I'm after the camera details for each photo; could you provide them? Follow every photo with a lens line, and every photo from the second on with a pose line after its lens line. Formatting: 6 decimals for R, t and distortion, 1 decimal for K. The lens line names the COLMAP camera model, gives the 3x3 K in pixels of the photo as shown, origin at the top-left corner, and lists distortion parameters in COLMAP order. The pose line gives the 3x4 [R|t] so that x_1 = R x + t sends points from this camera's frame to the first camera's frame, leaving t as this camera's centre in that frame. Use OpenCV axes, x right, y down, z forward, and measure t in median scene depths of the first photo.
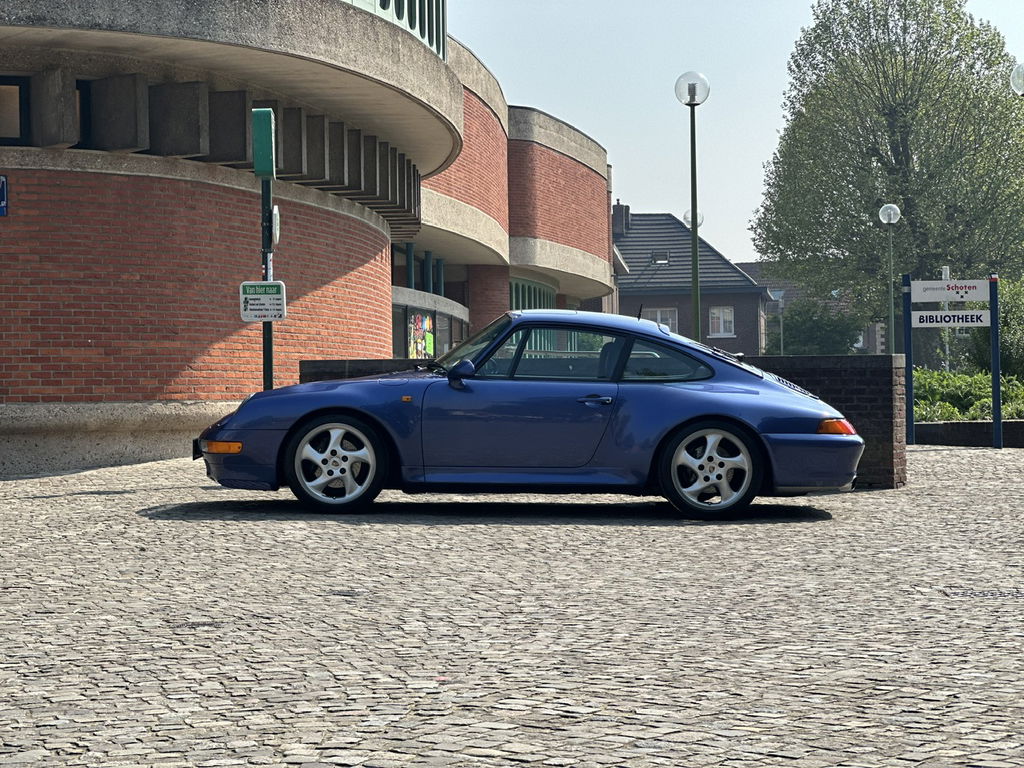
lens RADIAL K [[2271.6, 0, 486.2], [0, 2271.6, 363.3], [0, 0, 1]] dist [0.153972, 0.000000]
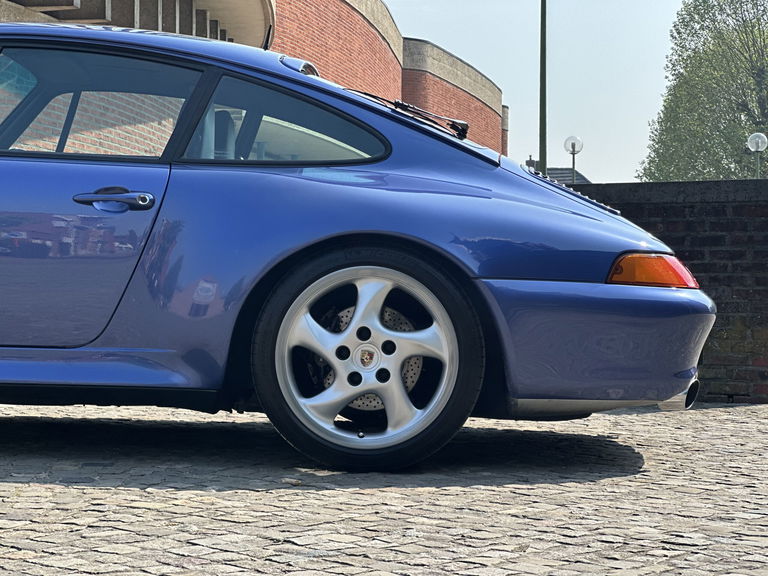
lens RADIAL K [[1703.7, 0, 381.9], [0, 1703.7, 291.0], [0, 0, 1]] dist [0.153972, 0.000000]
pose [[0.999150, 0.016189, -0.037901, 0.108361], [-0.016315, 0.999862, -0.003005, 0.032768], [0.037847, 0.003621, 0.999277, 0.632936]]
